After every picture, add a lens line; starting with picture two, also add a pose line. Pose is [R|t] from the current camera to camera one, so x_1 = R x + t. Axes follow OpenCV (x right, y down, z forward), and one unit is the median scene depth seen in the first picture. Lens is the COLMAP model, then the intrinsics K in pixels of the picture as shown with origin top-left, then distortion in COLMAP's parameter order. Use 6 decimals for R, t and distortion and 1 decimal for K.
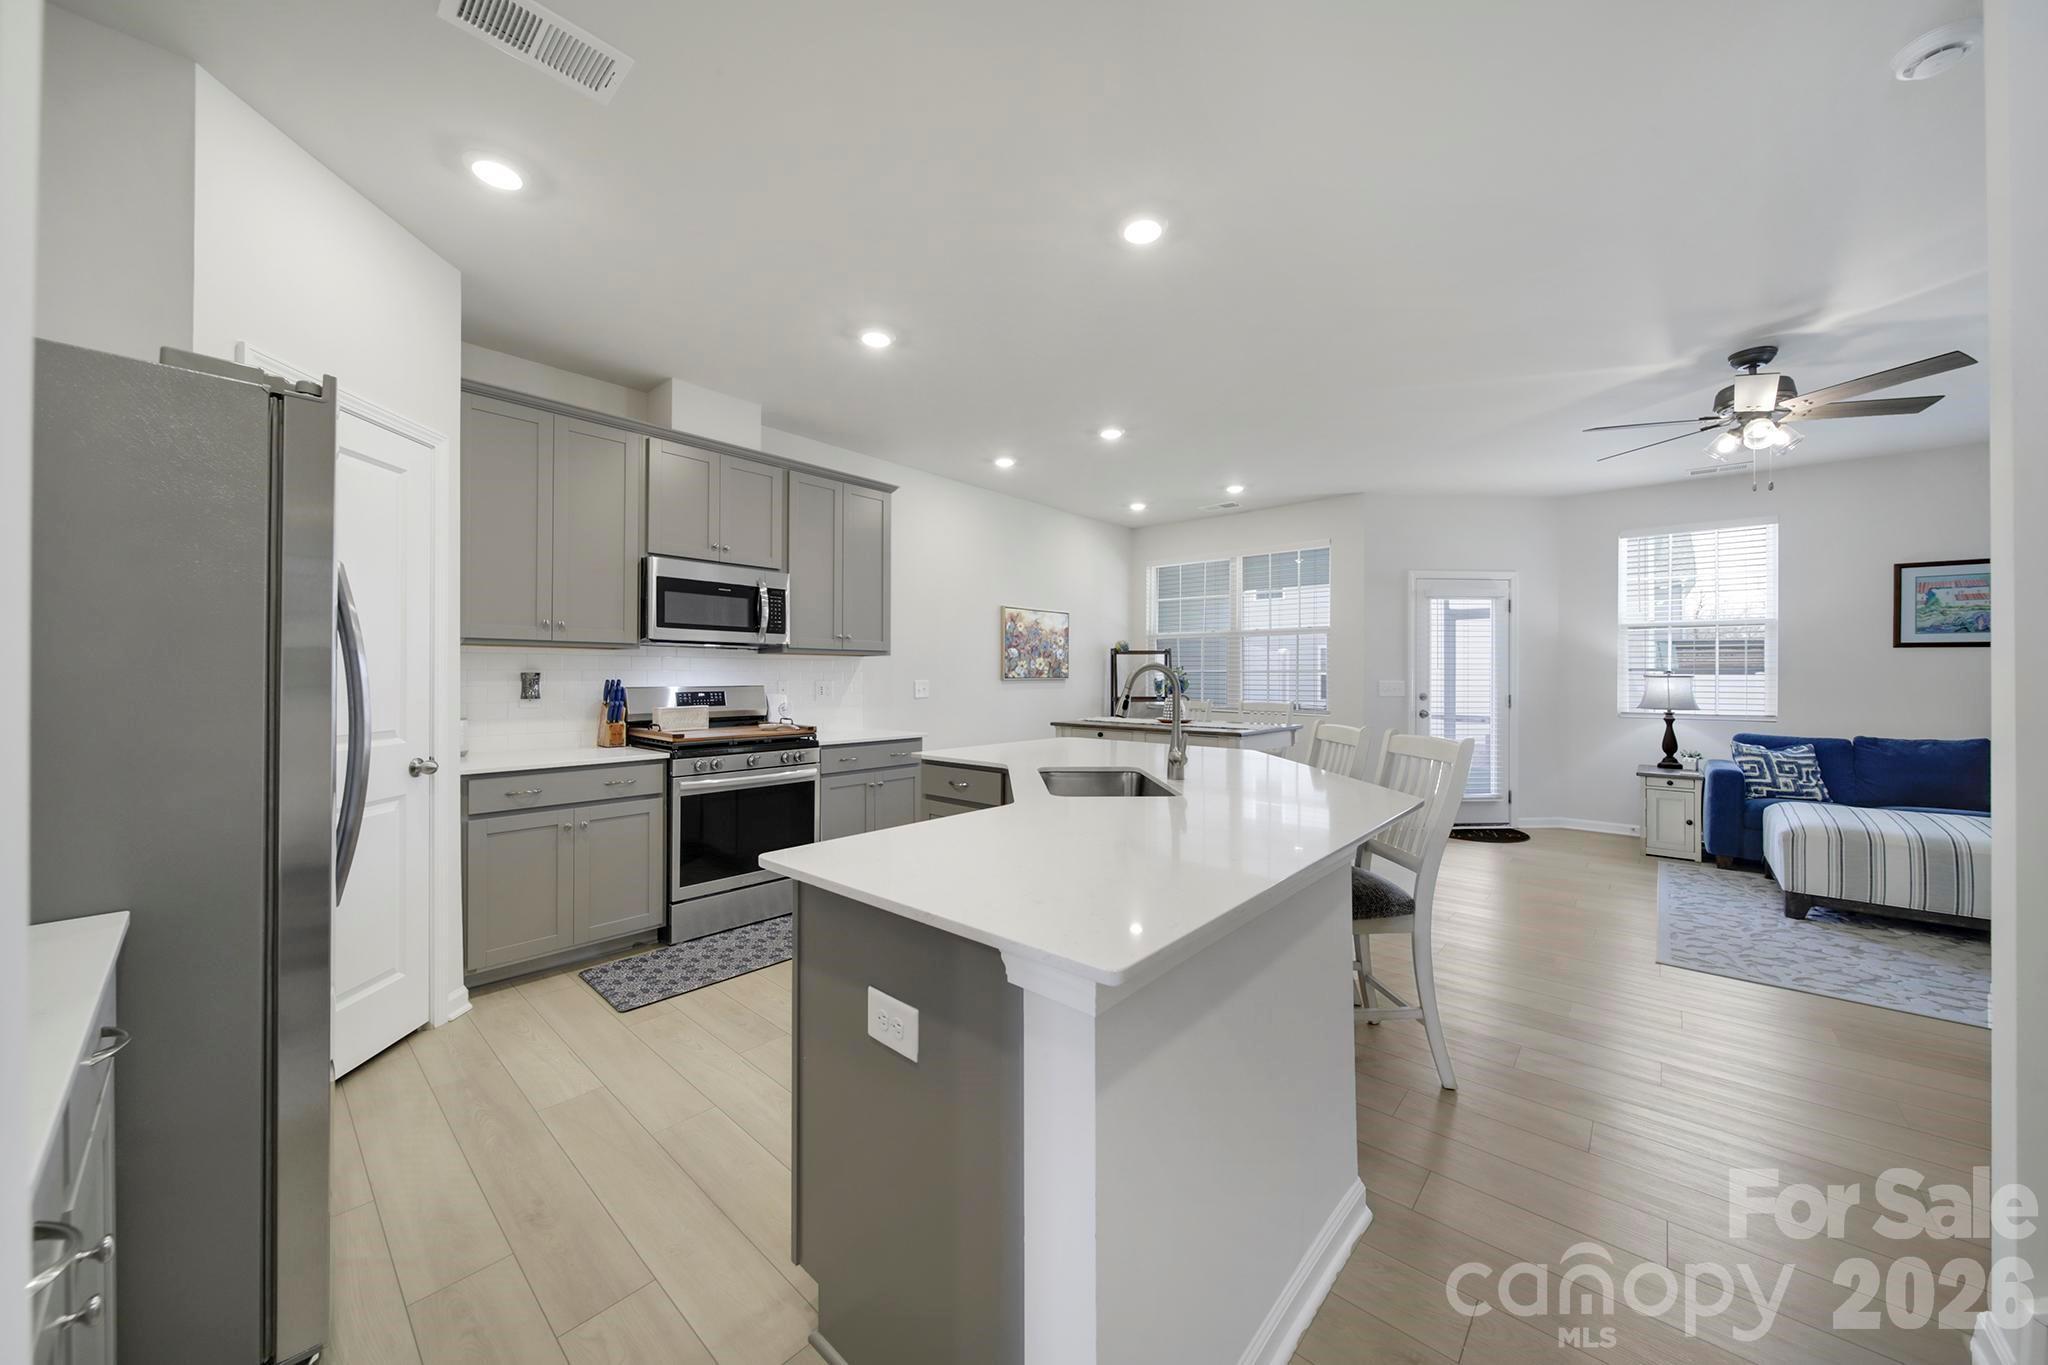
lens RADIAL K [[713.4, 0, 1025.1], [0, 713.4, 669.7], [0, 0, 1]] dist [-0.000470, -0.001483]
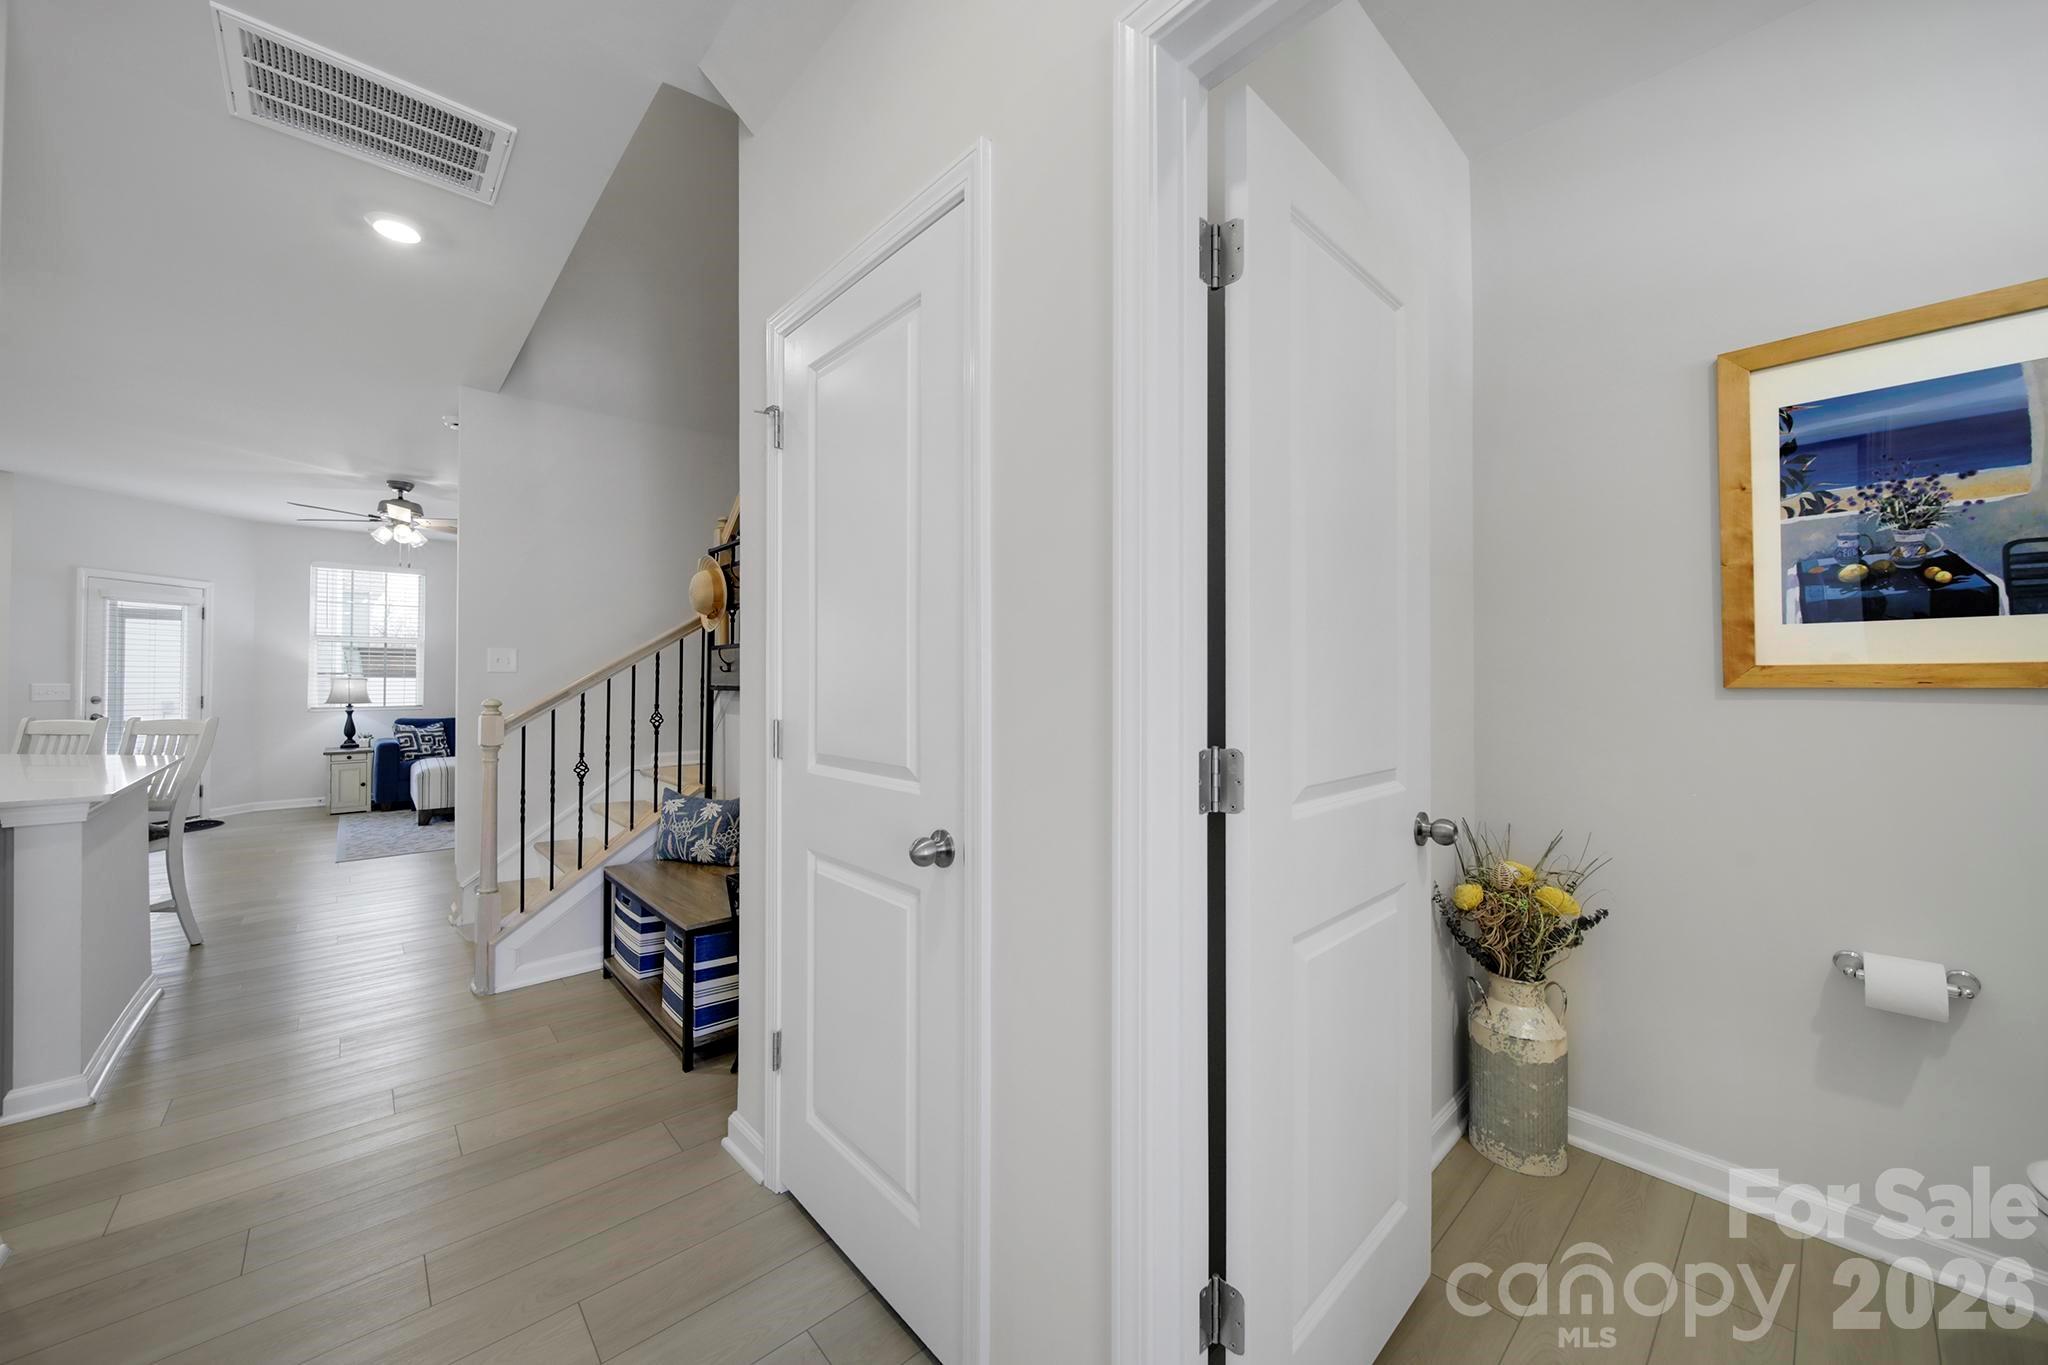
lens RADIAL K [[746.0, 0, 1017.6], [0, 746.0, 672.2], [0, 0, 1]] dist [-0.002277, -0.000618]
pose [[0.110462, 0.006999, 0.993856, -0.345975], [-0.006132, 0.999961, -0.006361, -0.000893], [-0.993861, -0.005391, 0.110501, -0.400143]]
